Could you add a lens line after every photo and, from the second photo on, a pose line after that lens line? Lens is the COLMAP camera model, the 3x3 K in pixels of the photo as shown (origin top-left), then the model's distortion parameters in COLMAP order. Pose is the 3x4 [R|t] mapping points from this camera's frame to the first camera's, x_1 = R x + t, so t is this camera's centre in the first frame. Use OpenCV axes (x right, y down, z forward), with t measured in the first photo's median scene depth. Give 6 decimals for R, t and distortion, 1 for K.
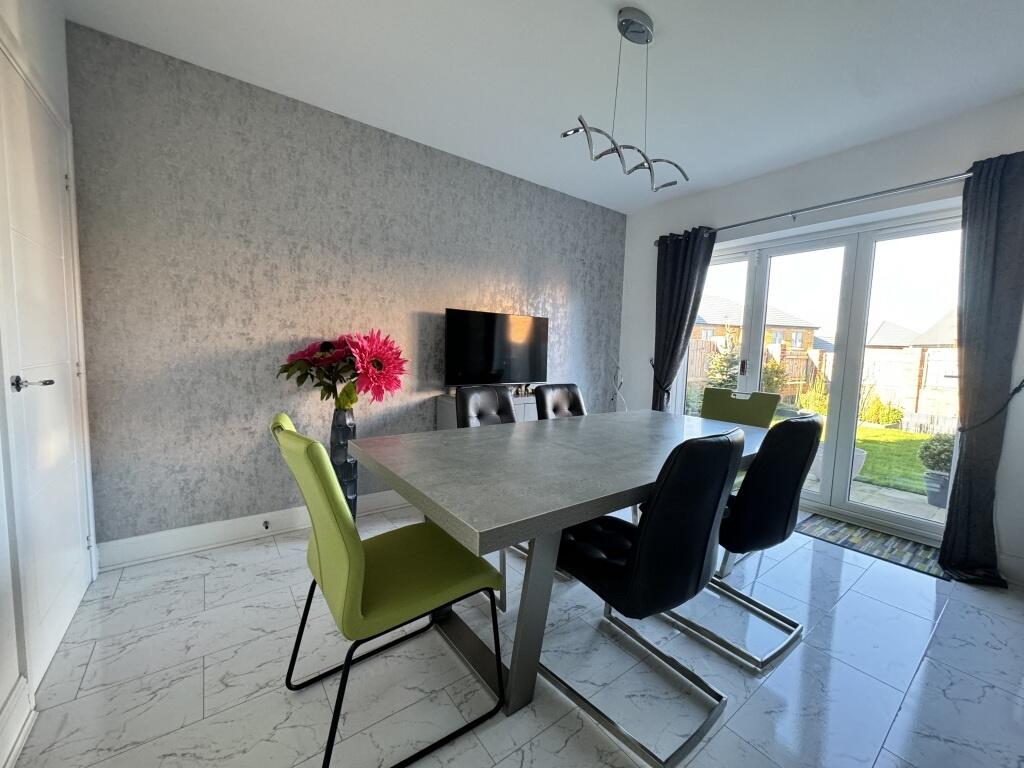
lens RADIAL K [[407.9, 0, 516.4], [0, 407.9, 382.7], [0, 0, 1]] dist [-0.000782, -0.000039]
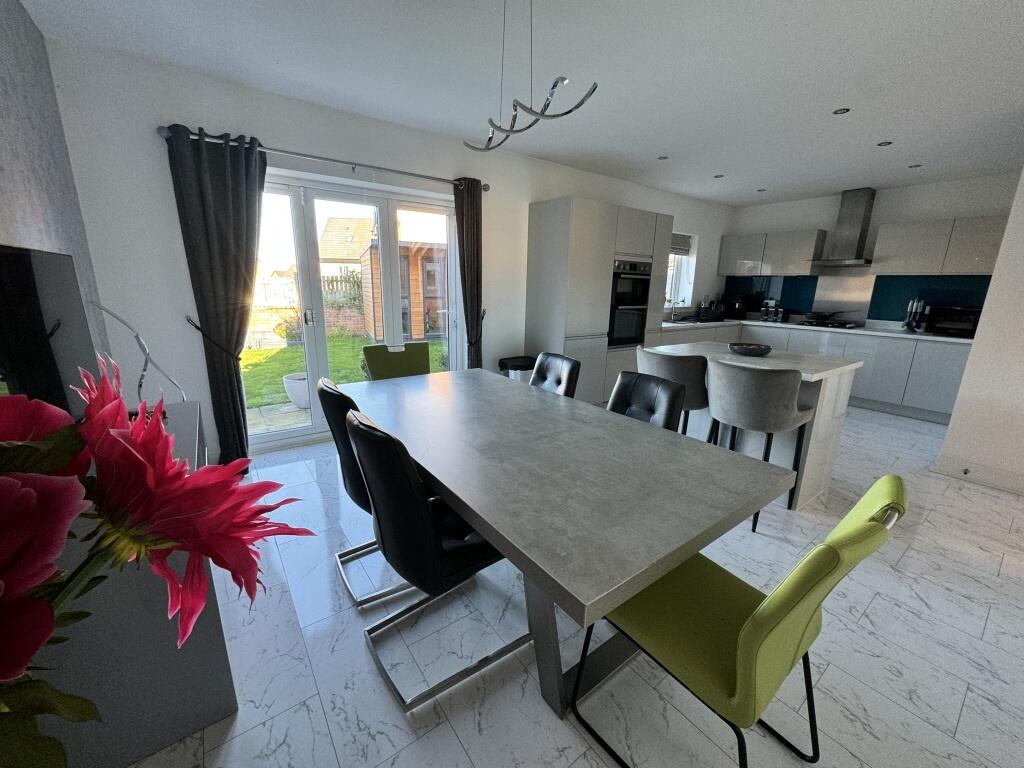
lens RADIAL K [[407.9, 0, 516.4], [0, 407.9, 382.7], [0, 0, 1]] dist [-0.000782, -0.000039]
pose [[0.005746, -0.268525, 0.963256, -0.487782], [0.062857, 0.961464, 0.267650, -0.145158], [-0.998006, 0.059009, 0.022403, 0.647281]]
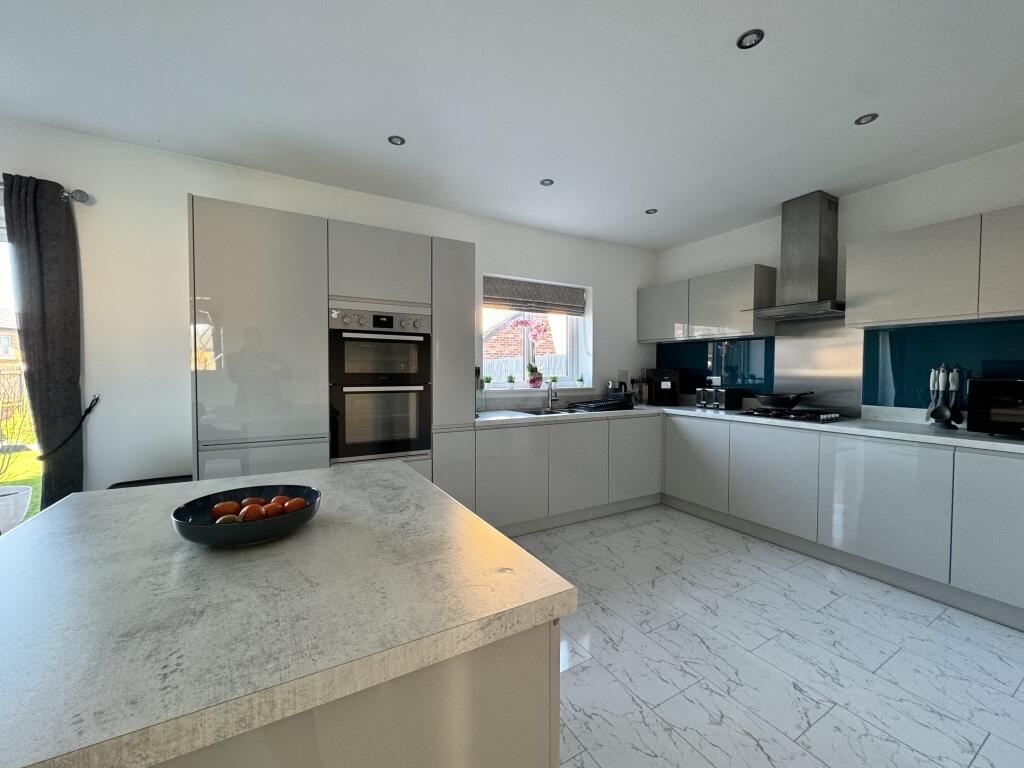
lens RADIAL K [[407.9, 0, 516.4], [0, 407.9, 382.7], [0, 0, 1]] dist [-0.000782, -0.000039]
pose [[0.119334, -0.064702, 0.990744, 0.240736], [0.083997, 0.994955, 0.054860, -0.015594], [-0.989295, 0.076673, 0.124167, -0.172341]]
